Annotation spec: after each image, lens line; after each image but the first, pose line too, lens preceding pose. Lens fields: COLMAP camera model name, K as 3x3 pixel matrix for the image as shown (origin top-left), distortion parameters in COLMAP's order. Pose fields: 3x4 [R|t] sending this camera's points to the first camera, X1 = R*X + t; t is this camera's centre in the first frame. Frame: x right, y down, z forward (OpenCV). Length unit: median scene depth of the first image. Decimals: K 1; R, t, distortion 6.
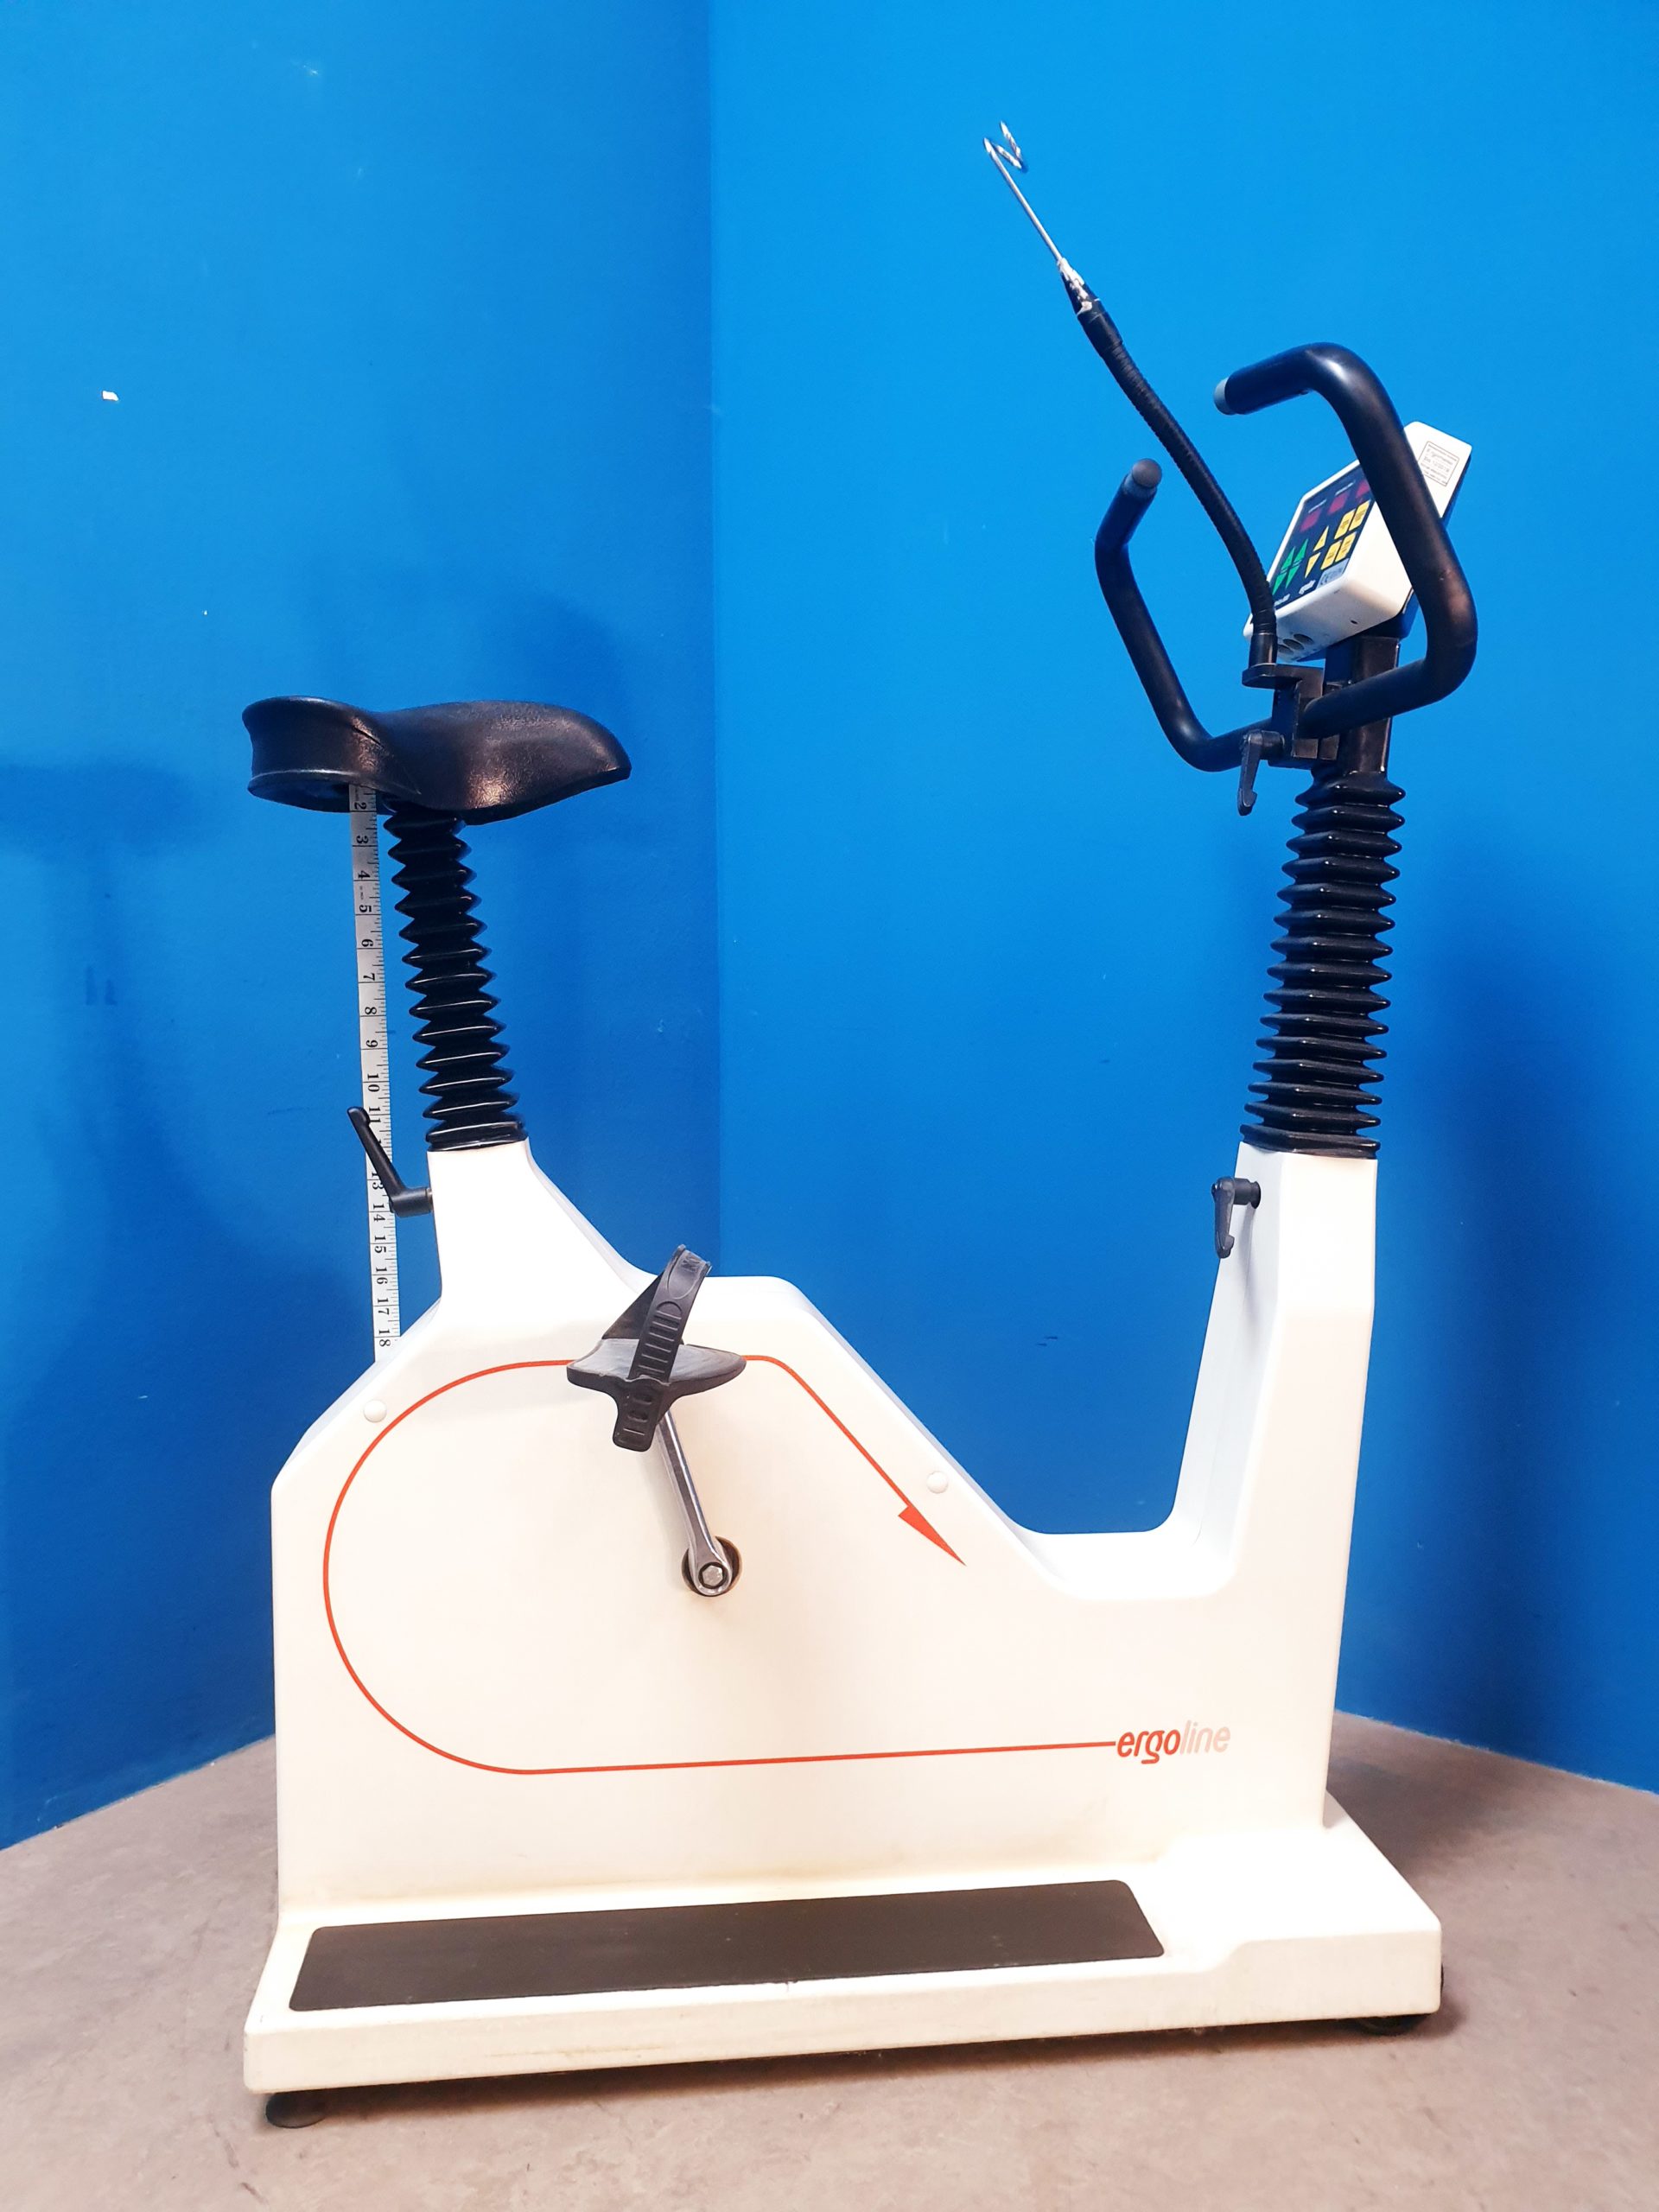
lens RADIAL K [[1746.5, 0, 839.9], [0, 1746.5, 1127.6], [0, 0, 1]] dist [0.047983, -0.034187]
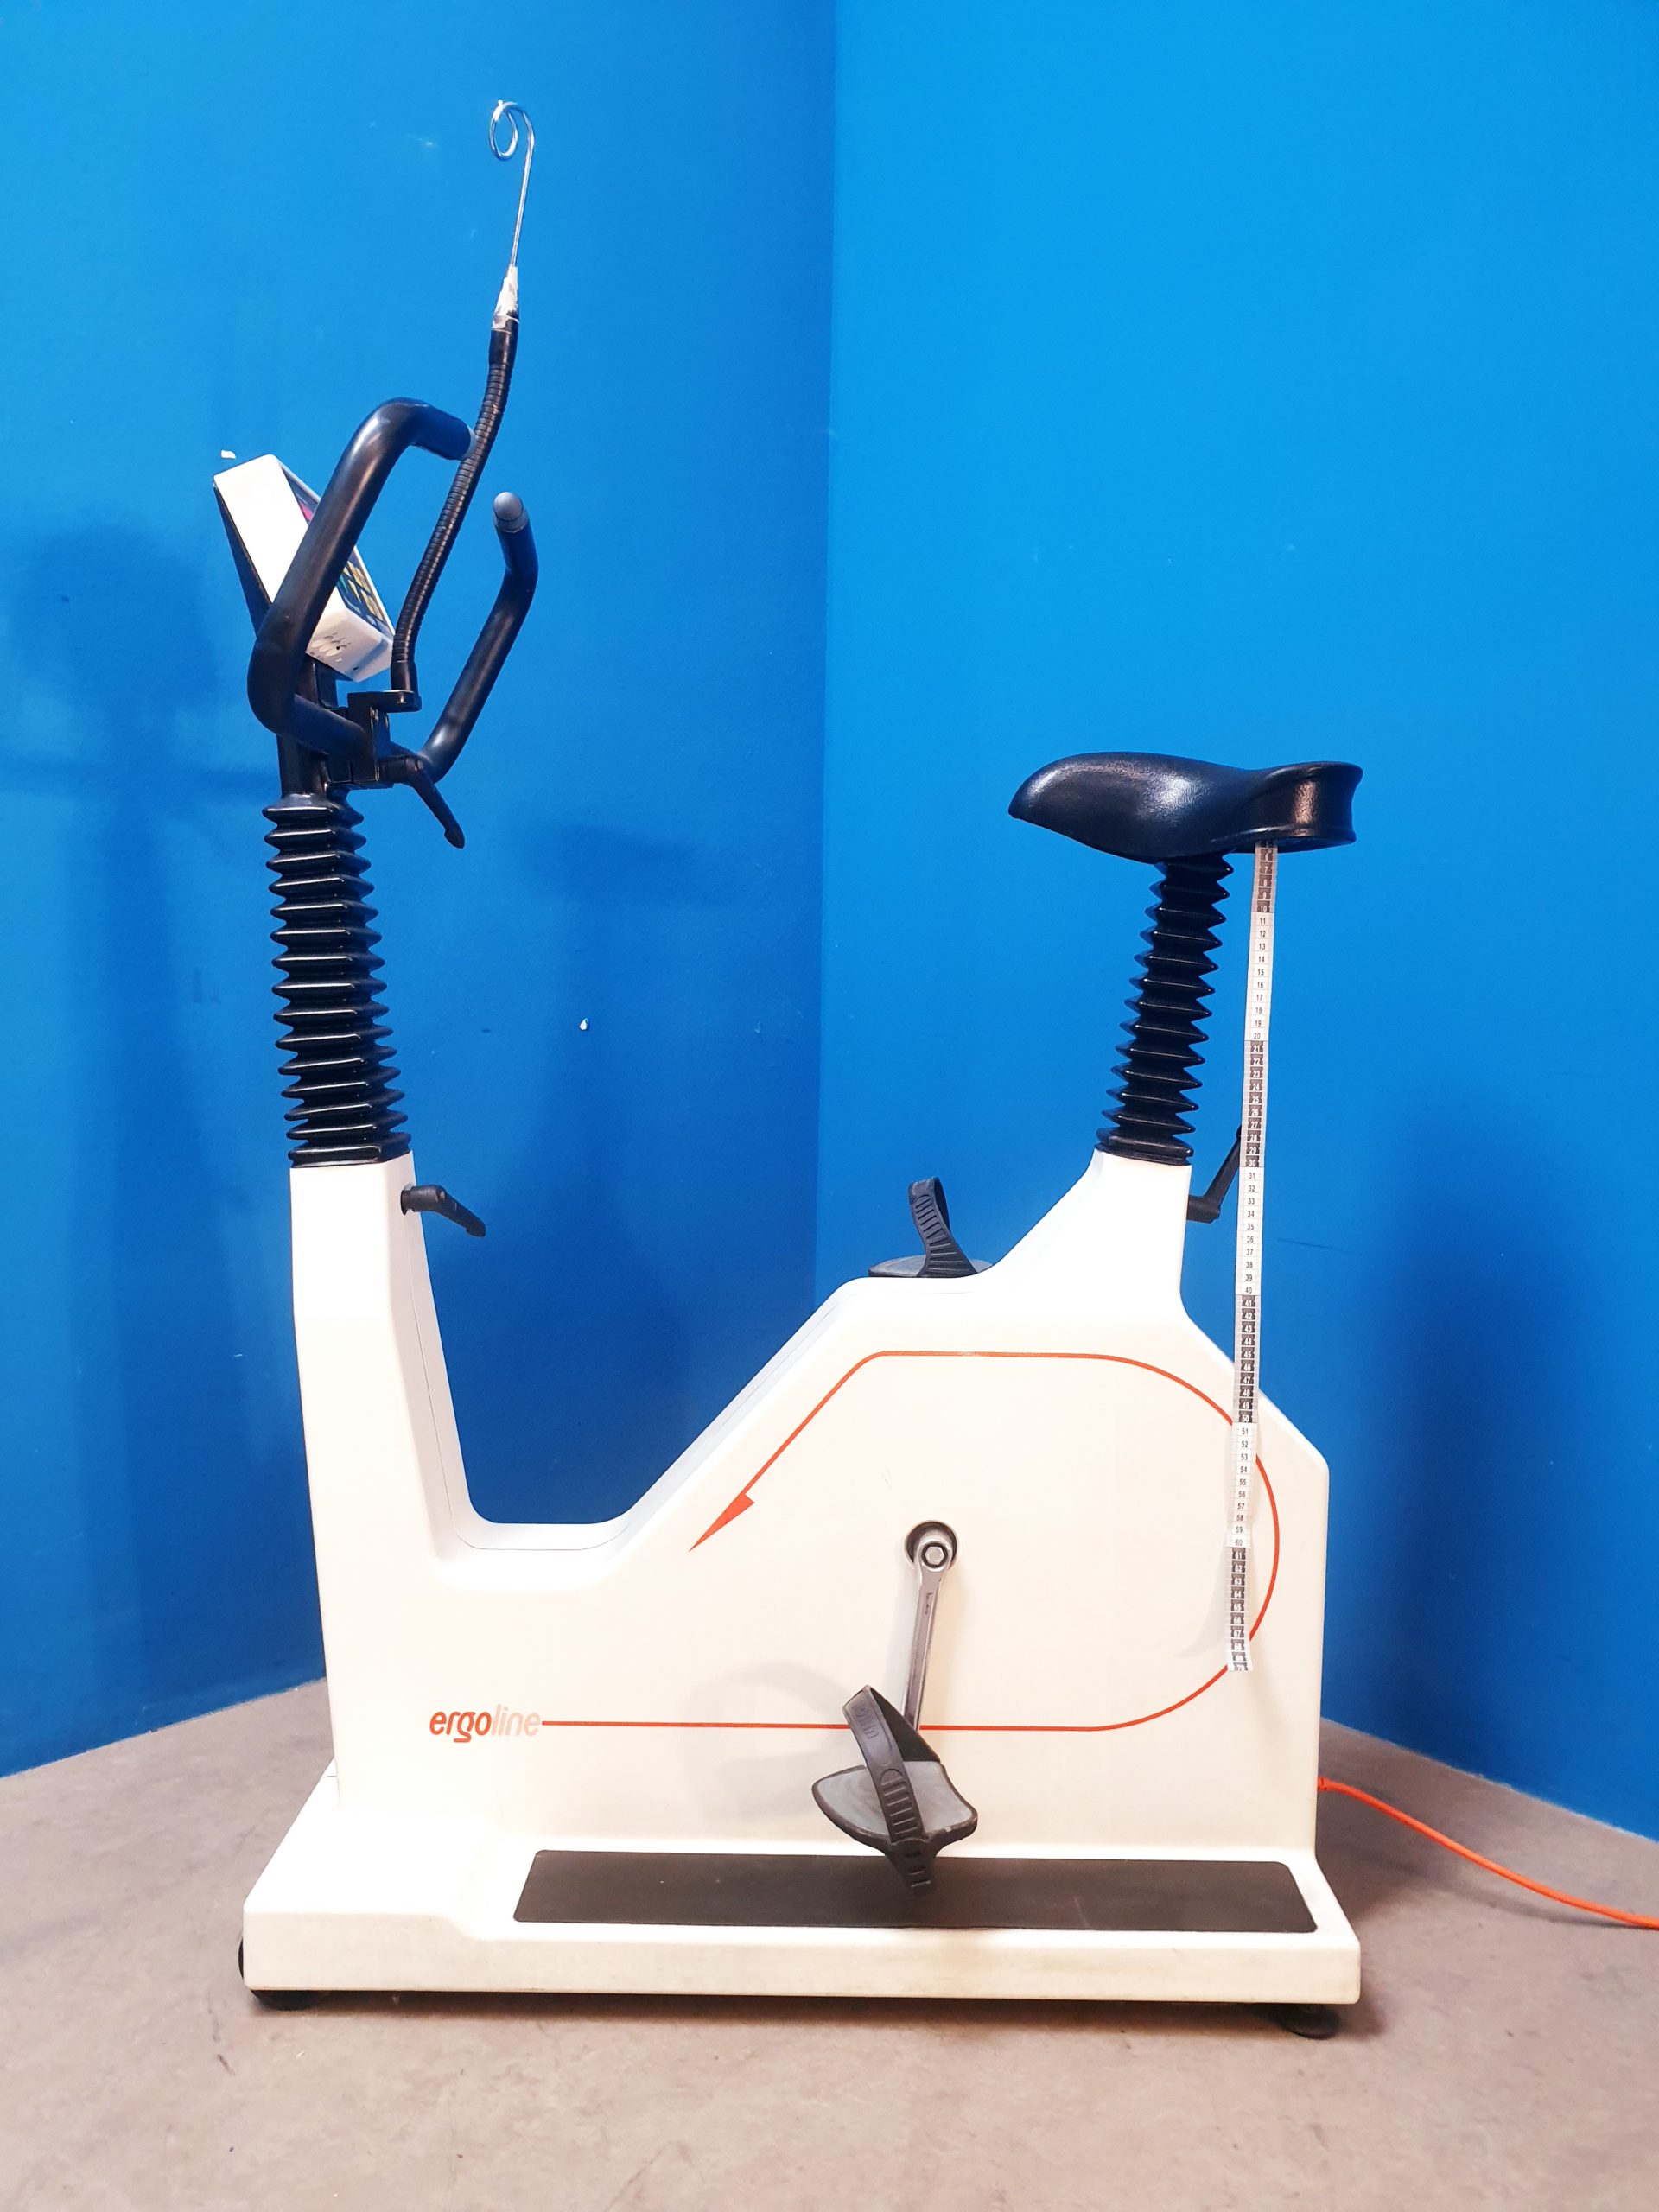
lens RADIAL K [[1746.5, 0, 825.9], [0, 1746.5, 1127.8], [0, 0, 1]] dist [0.047983, -0.034187]
pose [[0.986493, 0.036327, -0.159725, 0.199540], [-0.034285, 0.999292, 0.015523, -0.028957], [0.160176, -0.009837, 0.987039, -0.050437]]
